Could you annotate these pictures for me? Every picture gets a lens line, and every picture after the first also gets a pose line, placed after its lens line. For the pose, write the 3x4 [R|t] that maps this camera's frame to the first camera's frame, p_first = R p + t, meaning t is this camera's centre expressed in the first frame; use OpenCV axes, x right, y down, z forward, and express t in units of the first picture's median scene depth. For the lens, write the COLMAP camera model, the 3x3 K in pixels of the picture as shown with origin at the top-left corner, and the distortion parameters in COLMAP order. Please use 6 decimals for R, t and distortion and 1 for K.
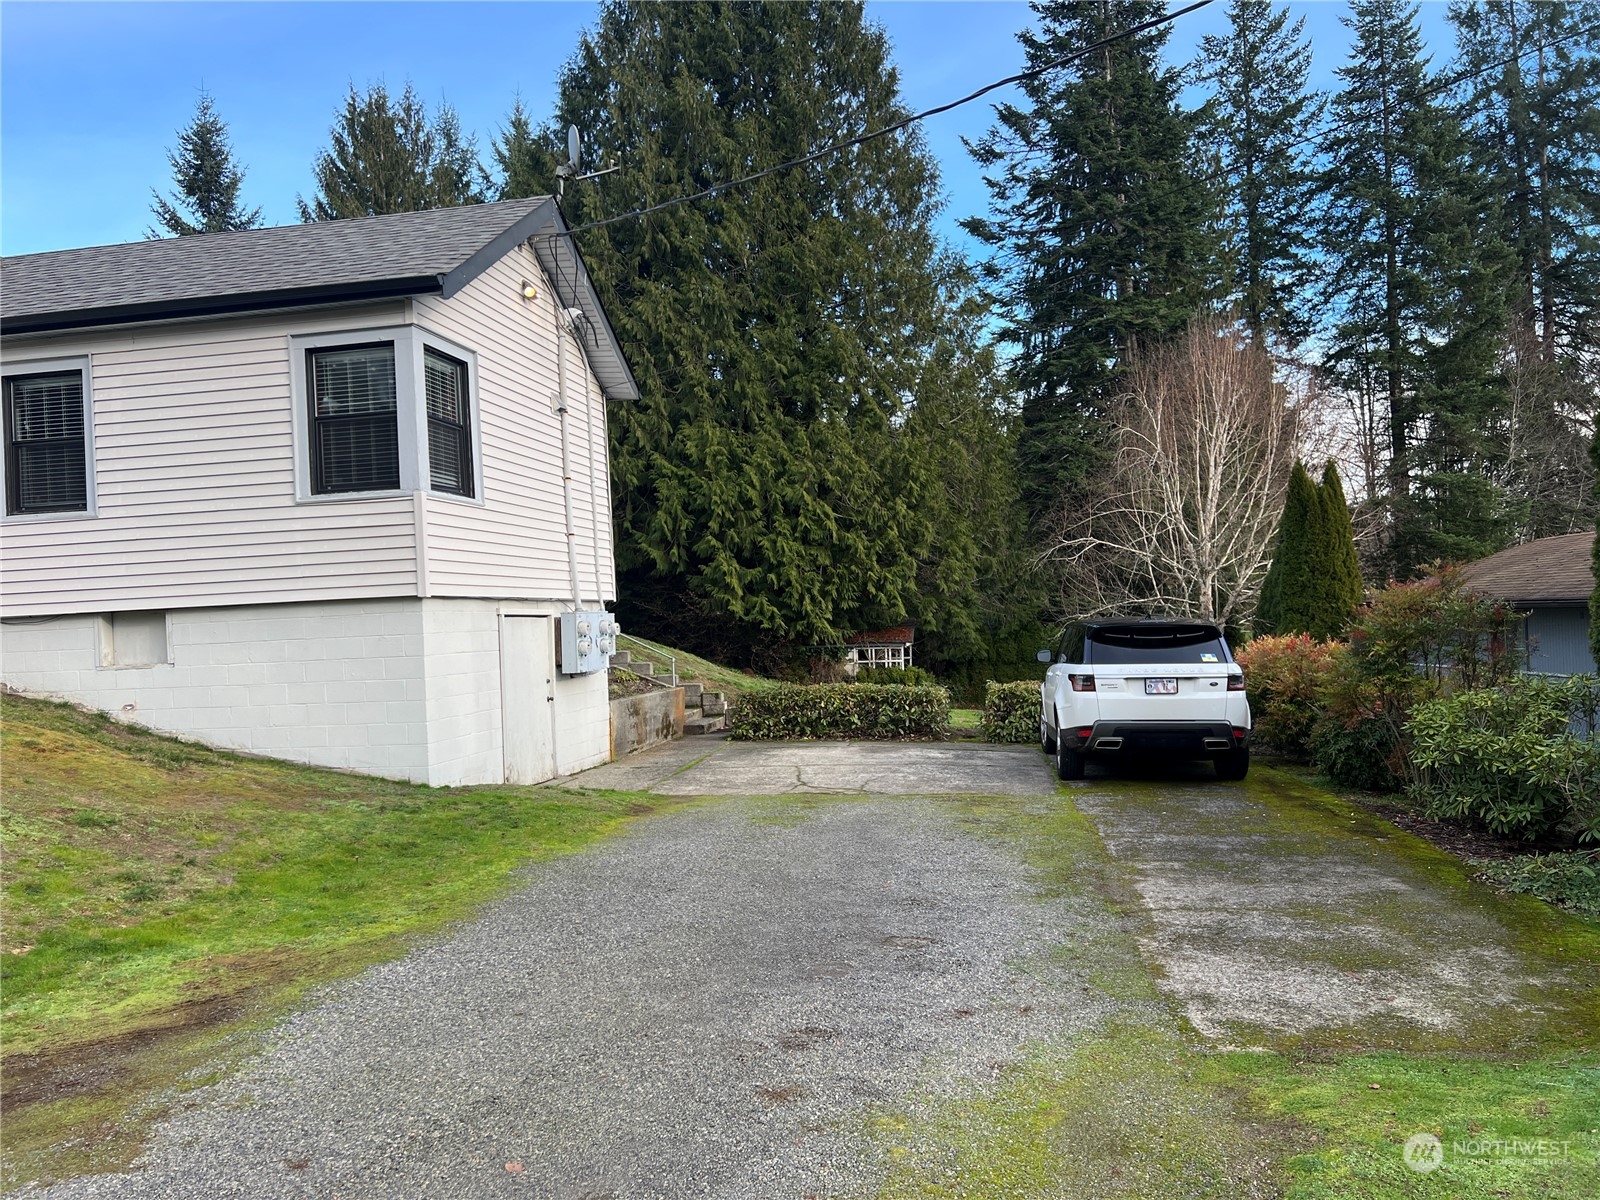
lens RADIAL K [[1184.0, 0, 815.0], [0, 1184.0, 608.4], [0, 0, 1]] dist [0.040198, -0.053183]
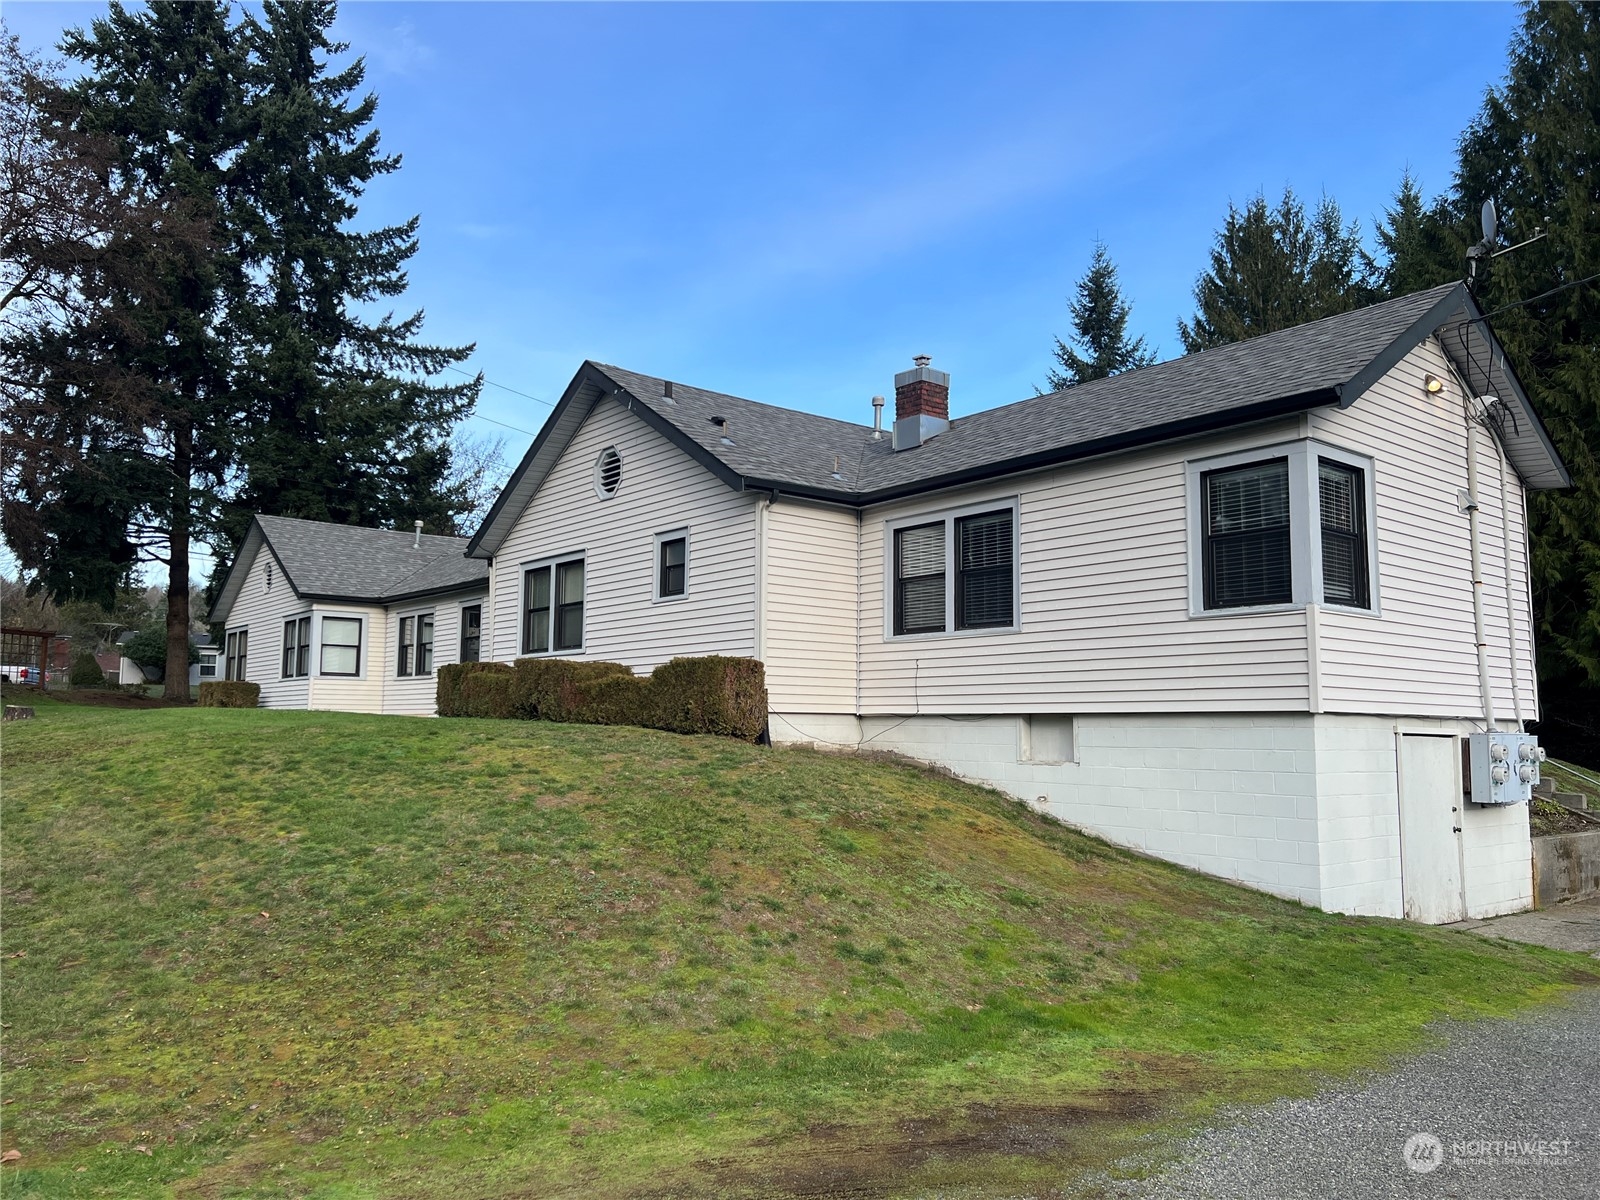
lens RADIAL K [[1184.0, 0, 790.7], [0, 1184.0, 616.0], [0, 0, 1]] dist [0.040198, -0.053183]
pose [[0.754394, -0.014627, -0.656259, -0.011426], [-0.035764, 0.997351, -0.063341, -0.010648], [0.655447, 0.071254, 0.751872, -0.019138]]
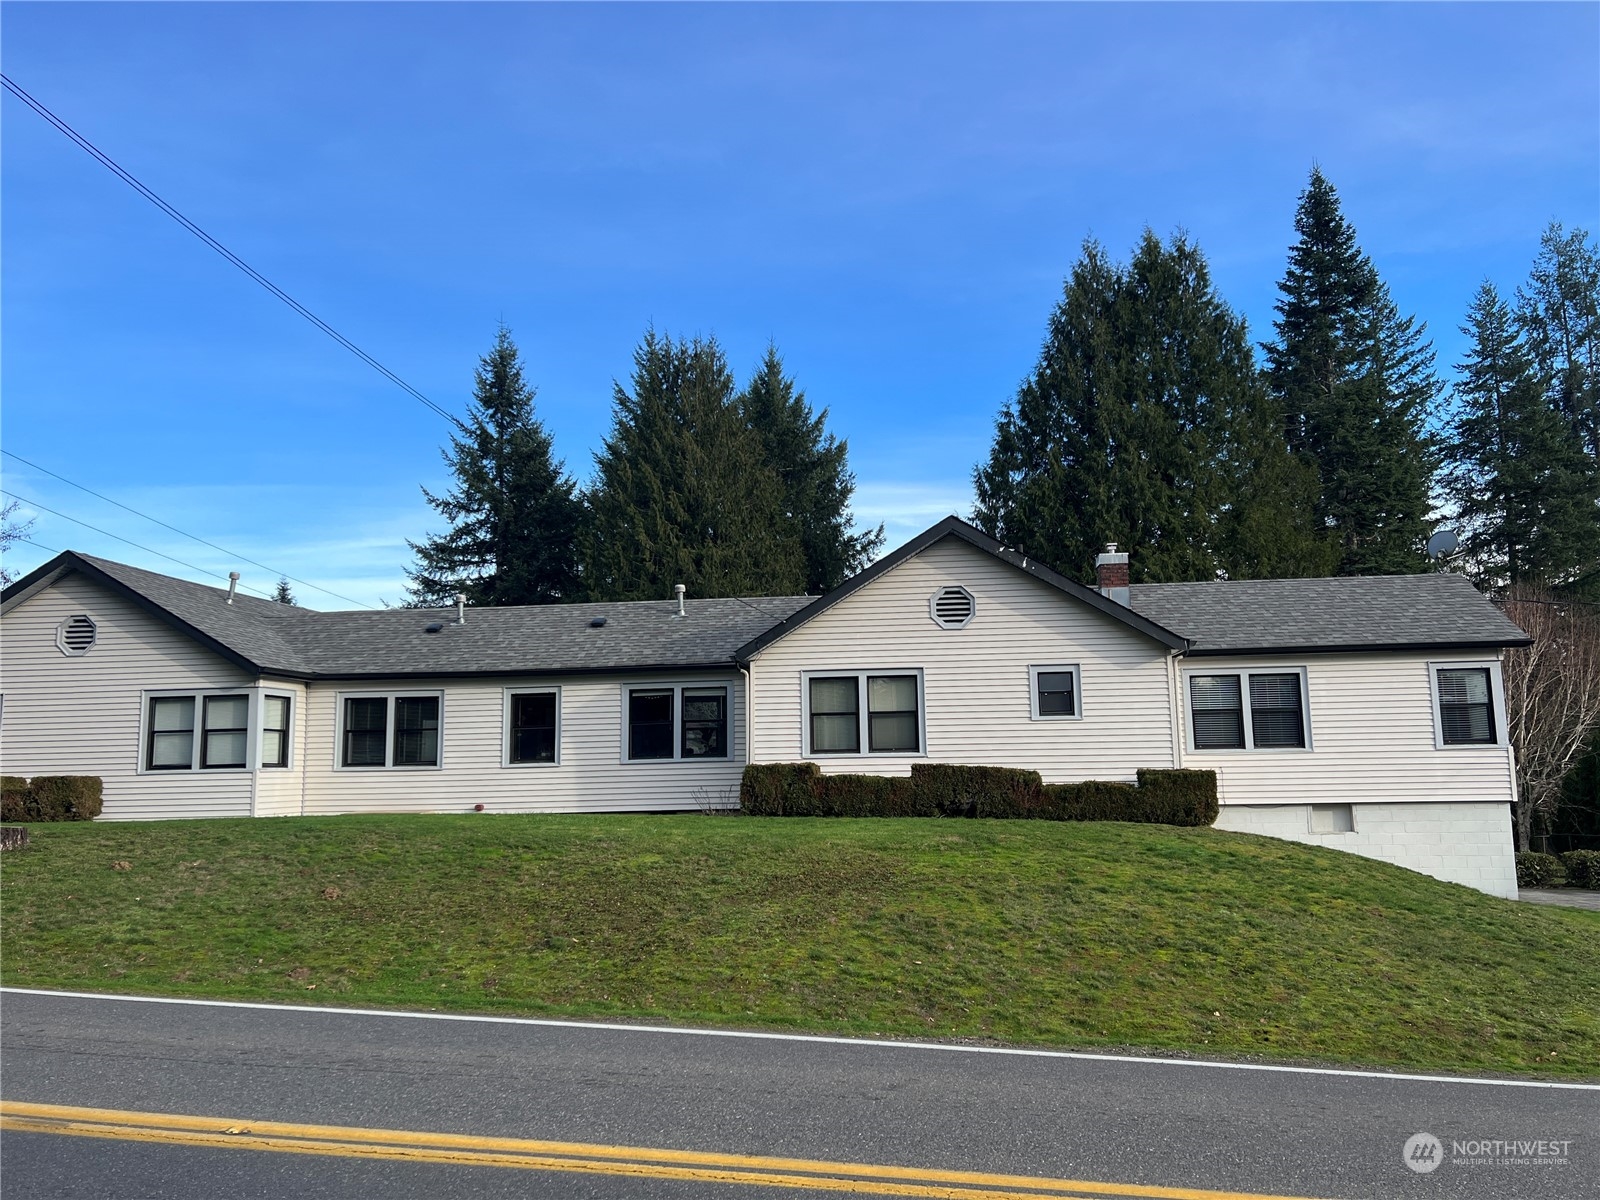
lens RADIAL K [[1184.0, 0, 801.5], [0, 1184.0, 598.7], [0, 0, 1]] dist [0.040198, -0.053183]
pose [[0.997168, 0.034689, 0.066729, -1.522752], [-0.025272, 0.990232, -0.137123, -0.037711], [-0.070834, 0.135049, 0.988304, -0.821674]]
